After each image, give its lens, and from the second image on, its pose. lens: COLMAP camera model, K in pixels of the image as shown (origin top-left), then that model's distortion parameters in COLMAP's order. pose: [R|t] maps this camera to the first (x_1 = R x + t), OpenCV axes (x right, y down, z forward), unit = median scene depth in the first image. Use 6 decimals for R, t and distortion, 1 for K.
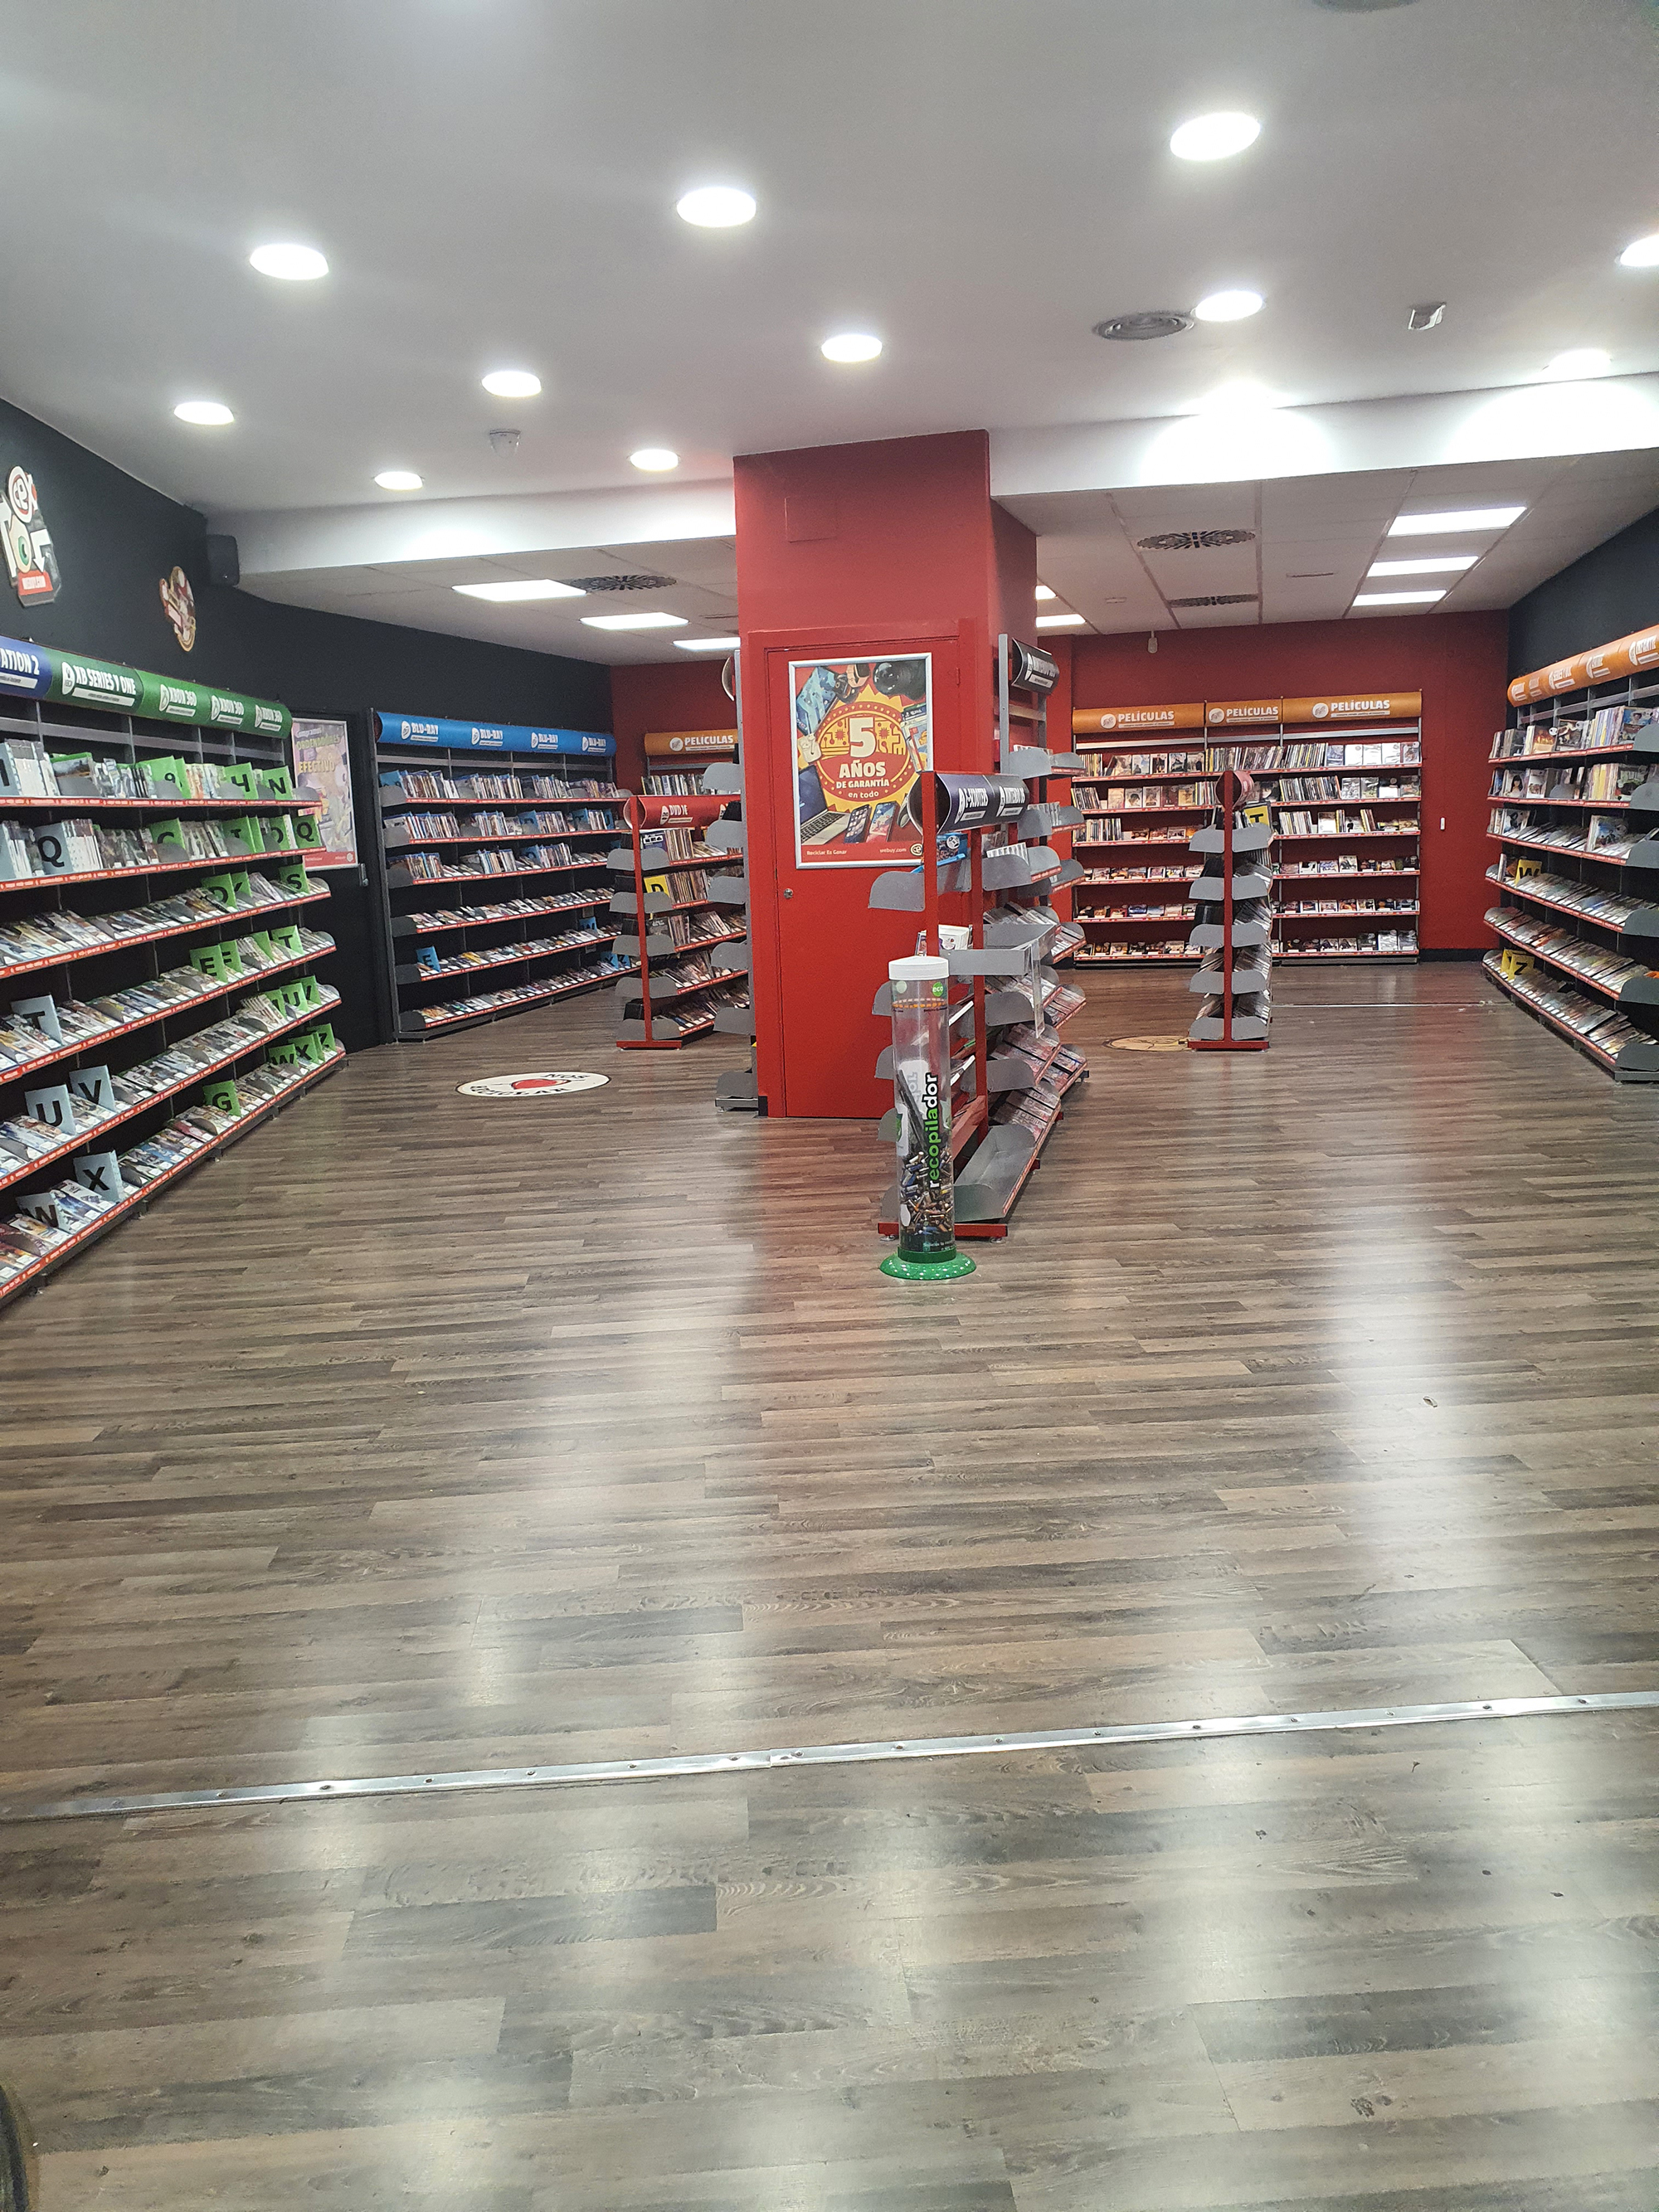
lens RADIAL K [[1686.4, 0, 829.5], [0, 1686.4, 1106.0], [0, 0, 1]] dist [0.003257, 0.002834]
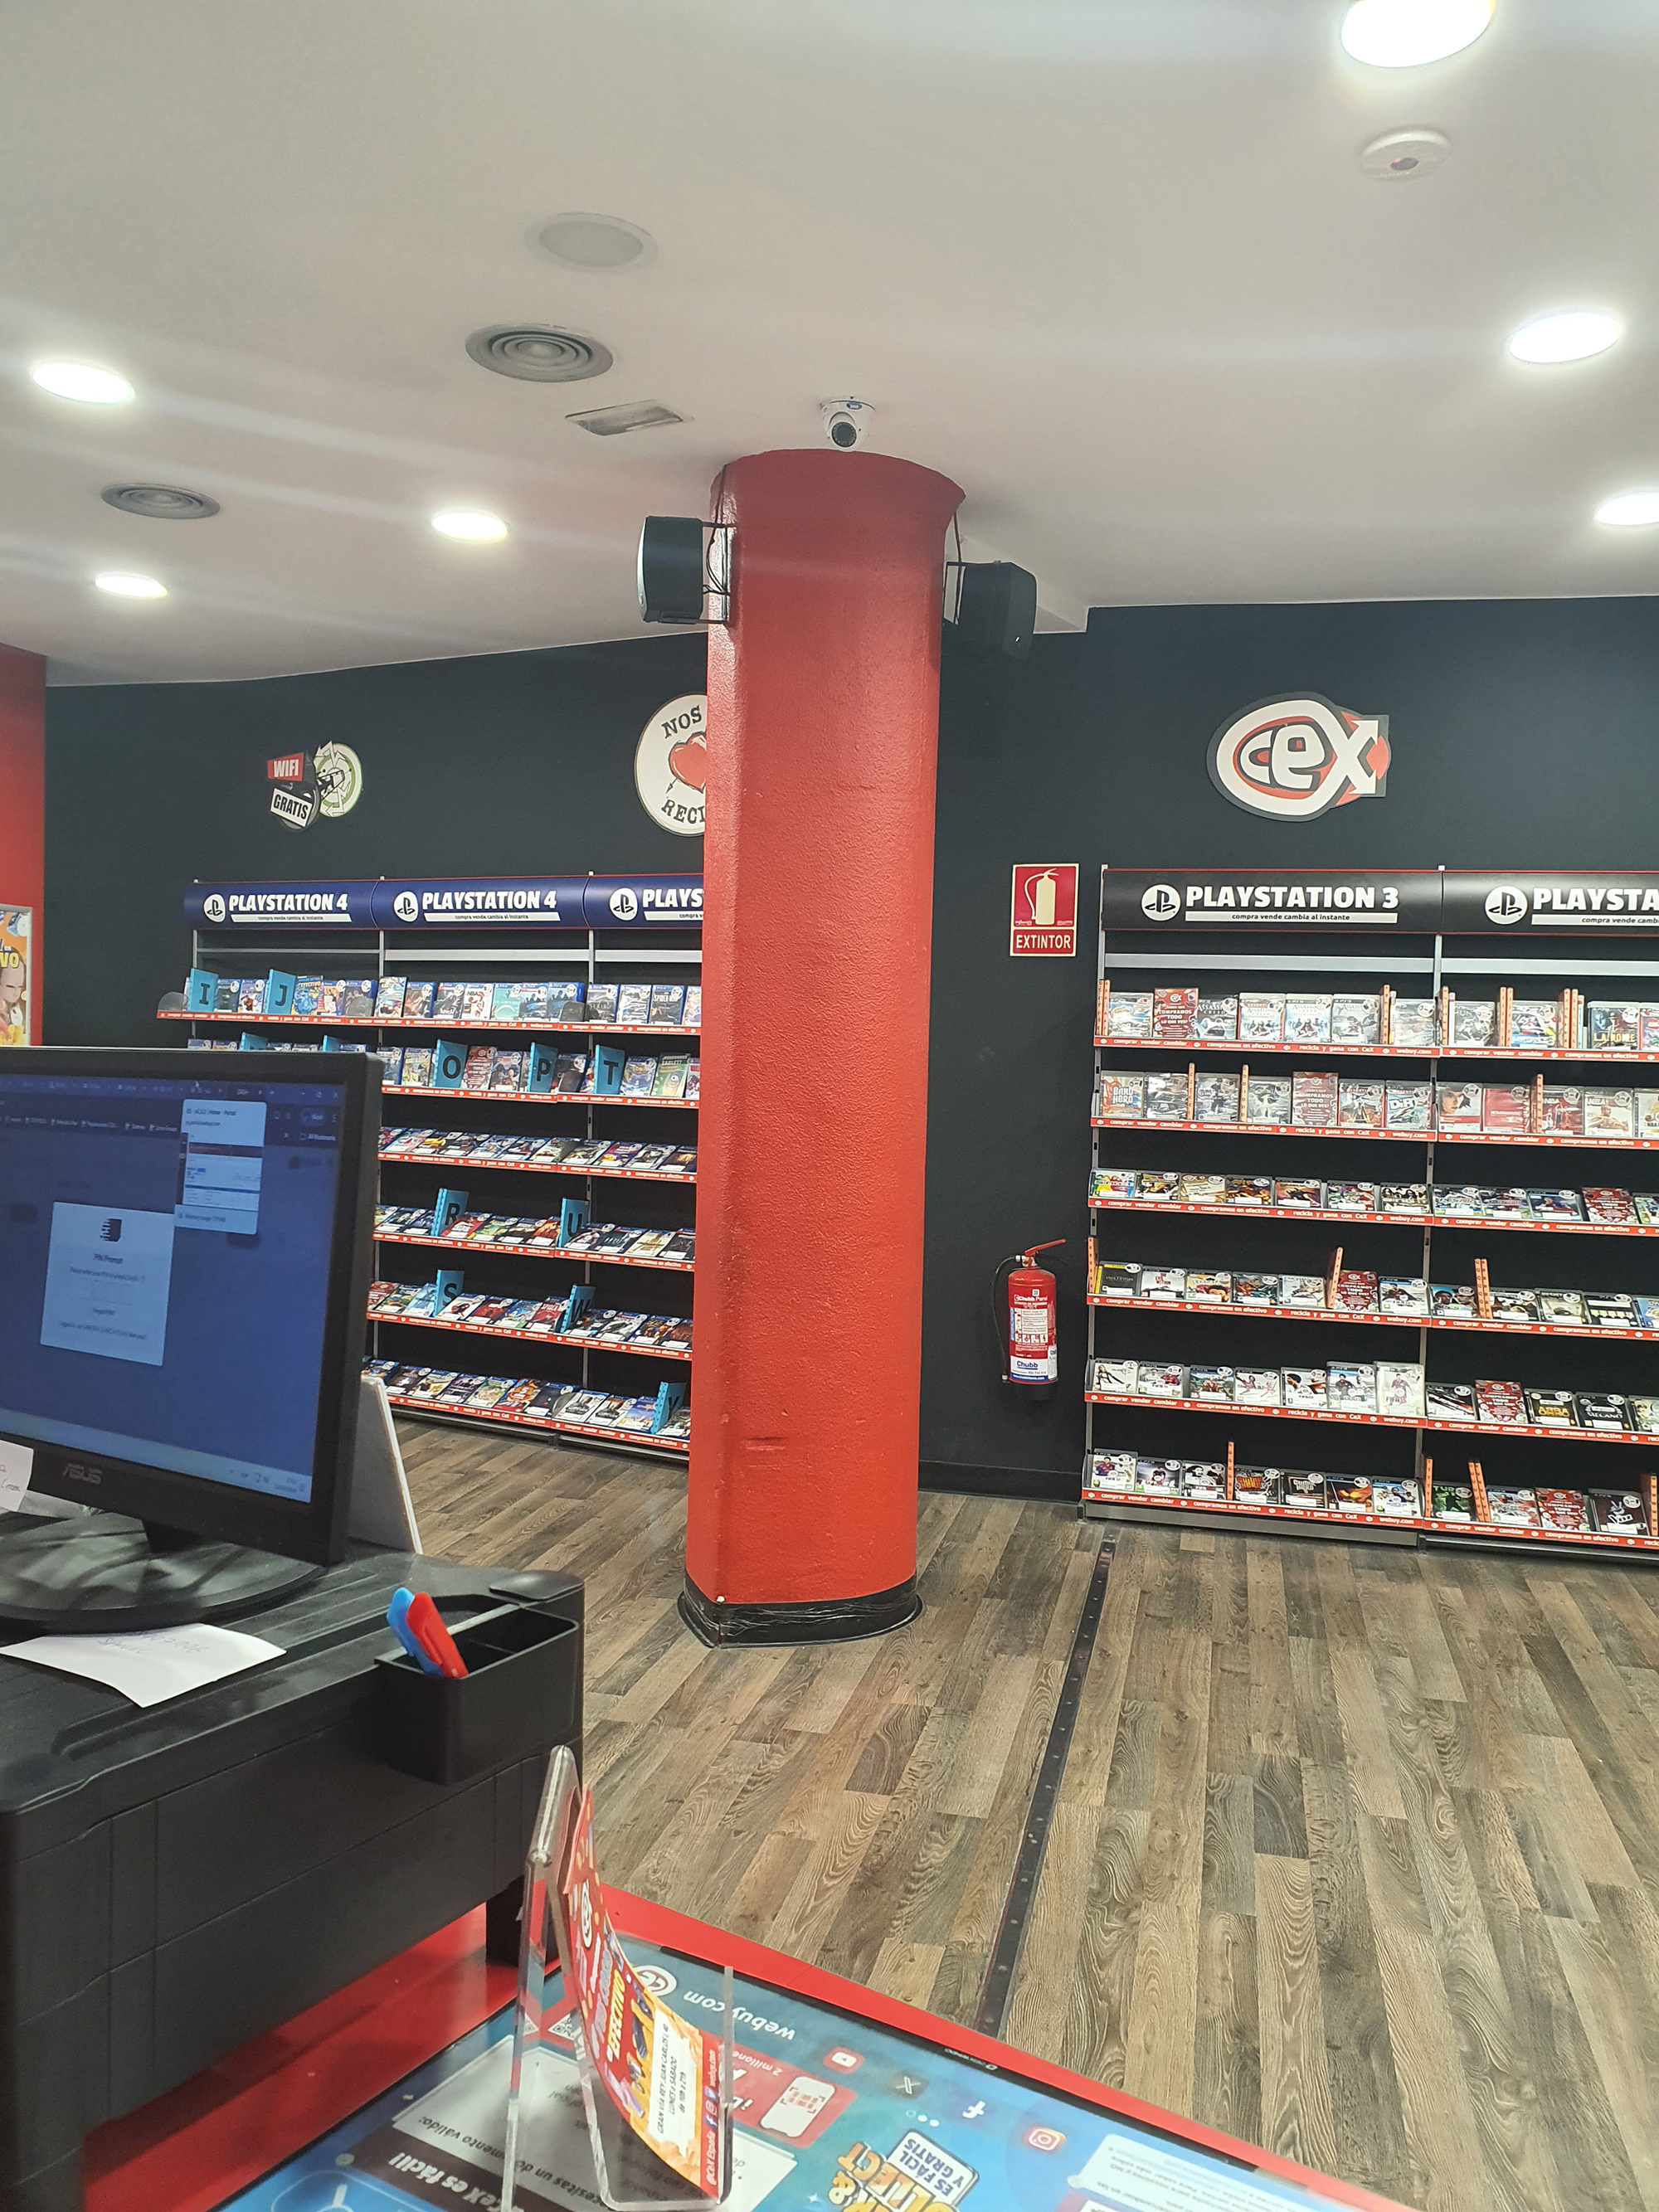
lens RADIAL K [[1686.4, 0, 829.5], [0, 1686.4, 1106.0], [0, 0, 1]] dist [0.003257, 0.002834]
pose [[-0.284244, 0.049848, -0.957455, 0.964126], [-0.212917, 0.970428, 0.113734, -0.193346], [0.934811, 0.236187, -0.265225, 0.886944]]
